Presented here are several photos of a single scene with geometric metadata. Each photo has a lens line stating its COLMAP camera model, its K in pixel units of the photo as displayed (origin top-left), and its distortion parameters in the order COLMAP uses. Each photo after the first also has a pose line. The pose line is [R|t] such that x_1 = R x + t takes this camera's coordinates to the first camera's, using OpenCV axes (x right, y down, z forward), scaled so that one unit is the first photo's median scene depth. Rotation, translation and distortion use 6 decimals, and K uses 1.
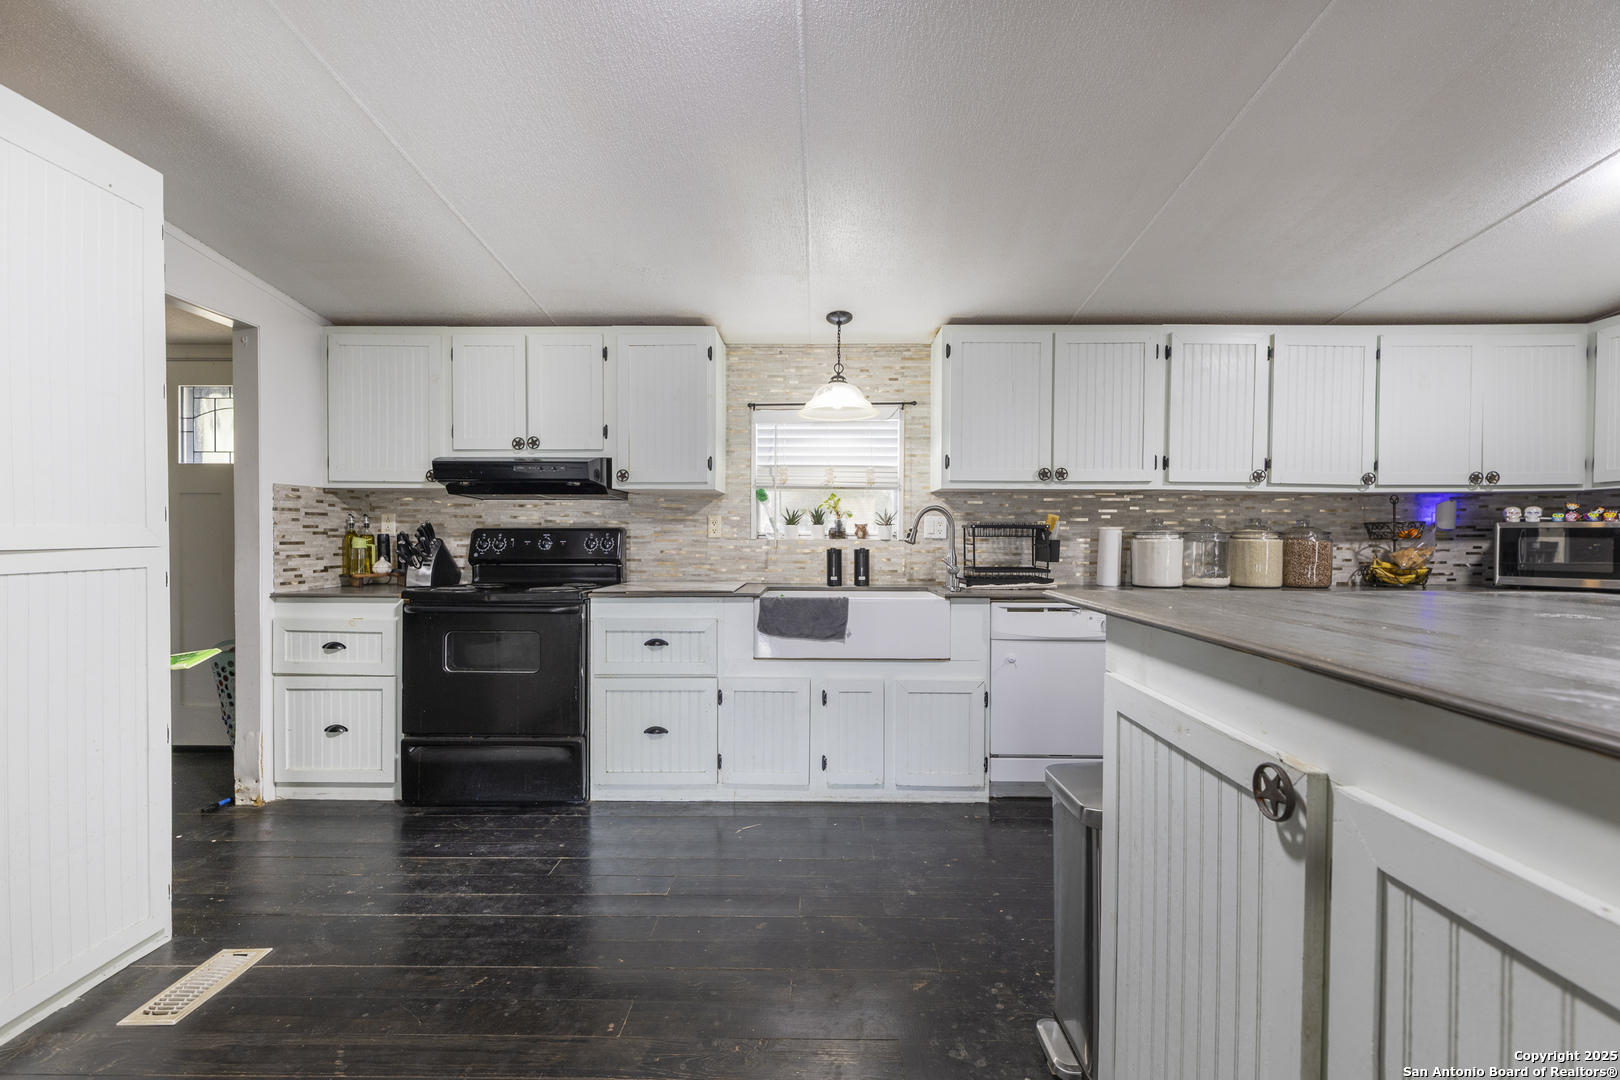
lens RADIAL K [[675.0, 0, 813.4], [0, 675.0, 545.1], [0, 0, 1]] dist [0.001169, 0.000124]
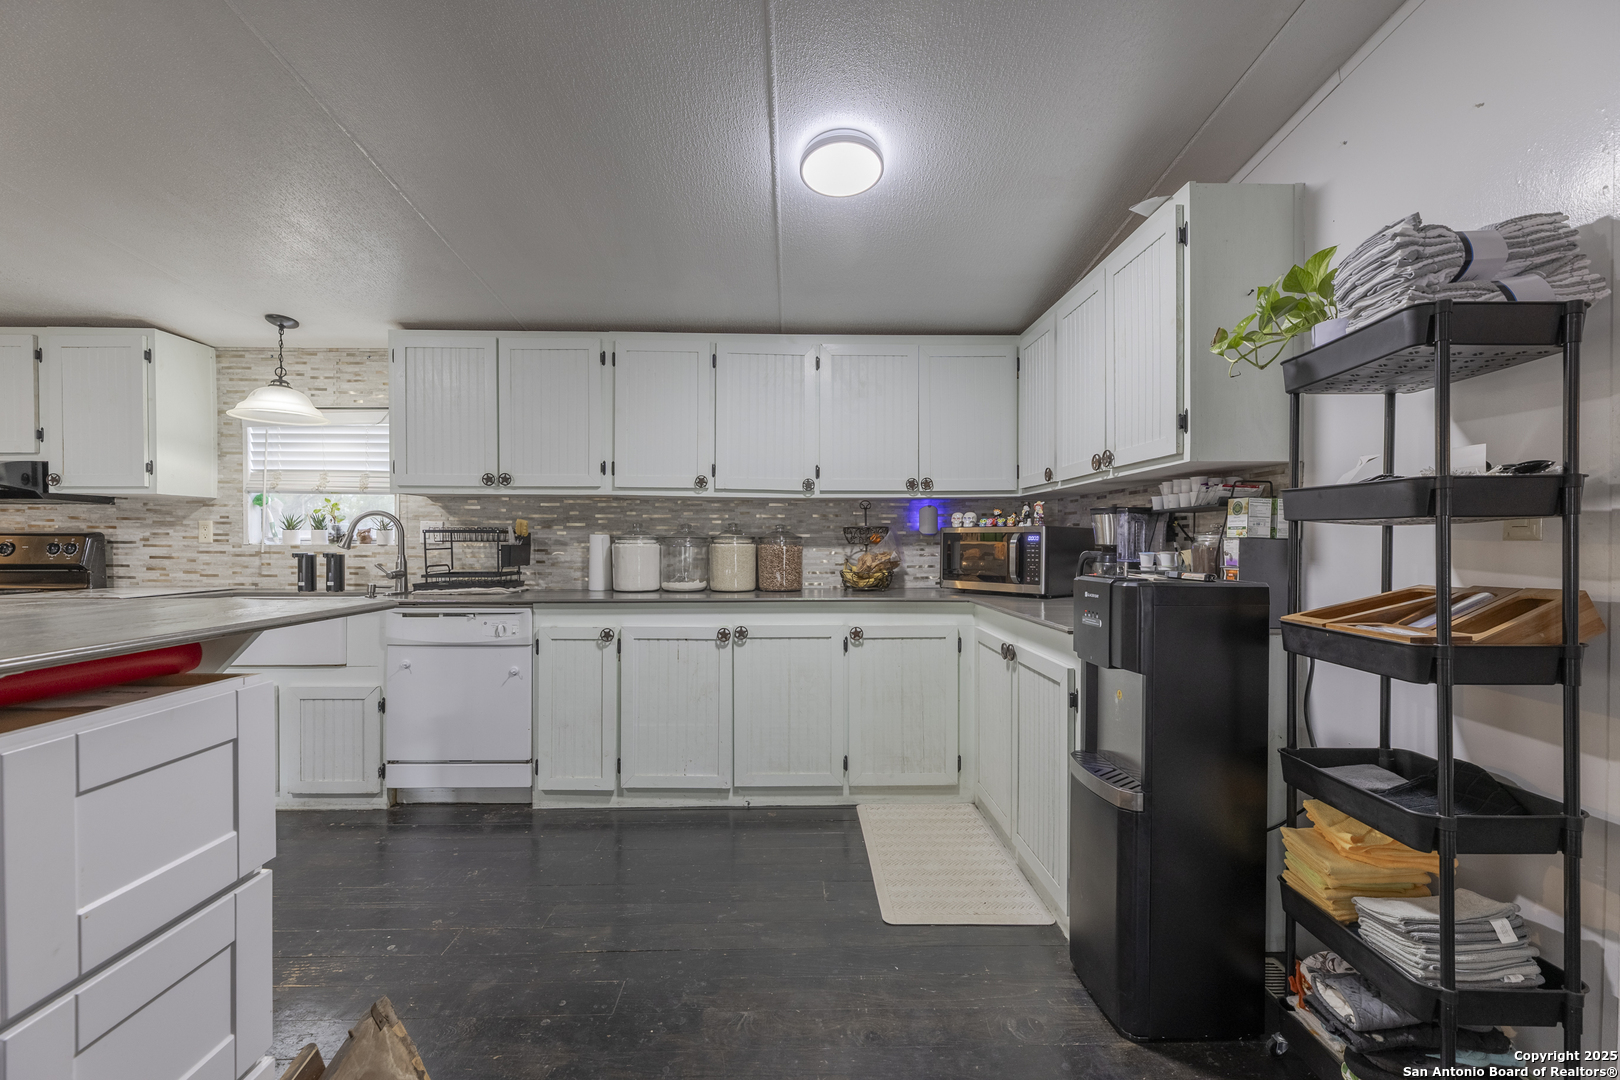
lens RADIAL K [[675.0, 0, 809.4], [0, 675.0, 544.6], [0, 0, 1]] dist [0.001169, 0.000124]
pose [[0.999504, -0.000894, 0.031478, 0.745597], [0.001165, 0.999962, -0.008587, 0.000963], [-0.031469, 0.008620, 0.999468, -0.014015]]
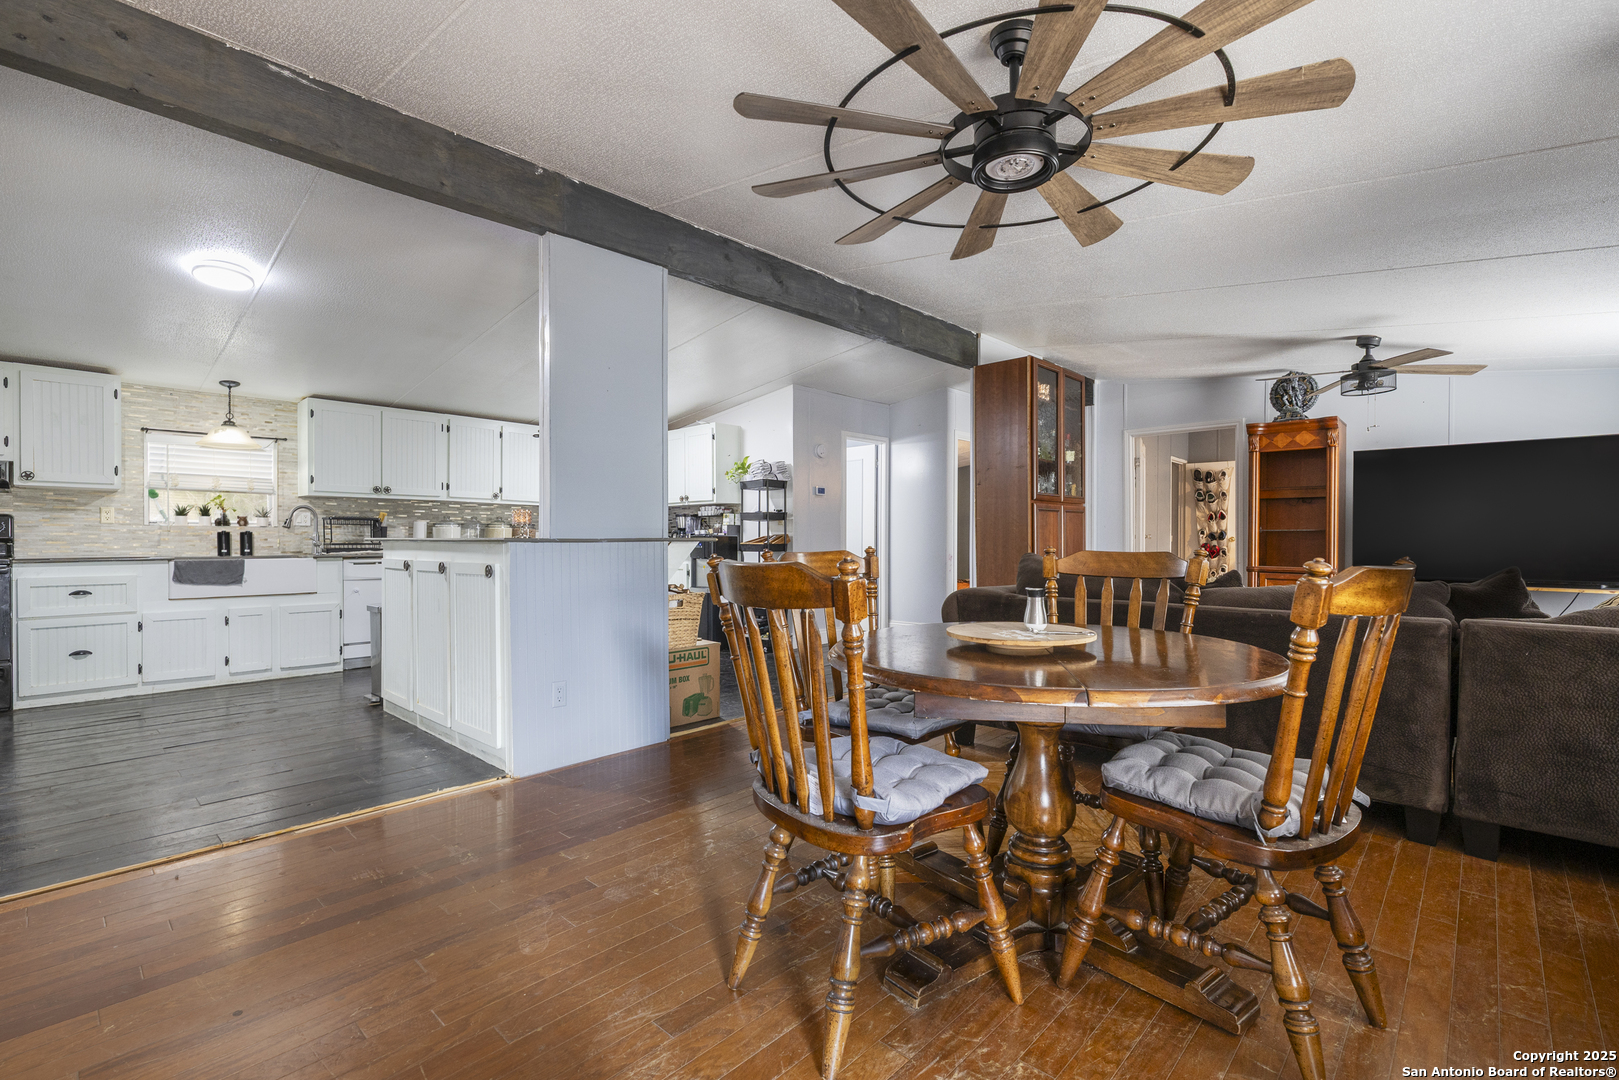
lens RADIAL K [[715.6, 0, 804.8], [0, 715.6, 546.0], [0, 0, 1]] dist [0.000752, -0.000962]
pose [[0.677639, -0.009924, 0.735327, -0.269601], [0.013355, 0.999910, 0.001188, 0.053935], [-0.735273, 0.009015, 0.677711, -1.057871]]
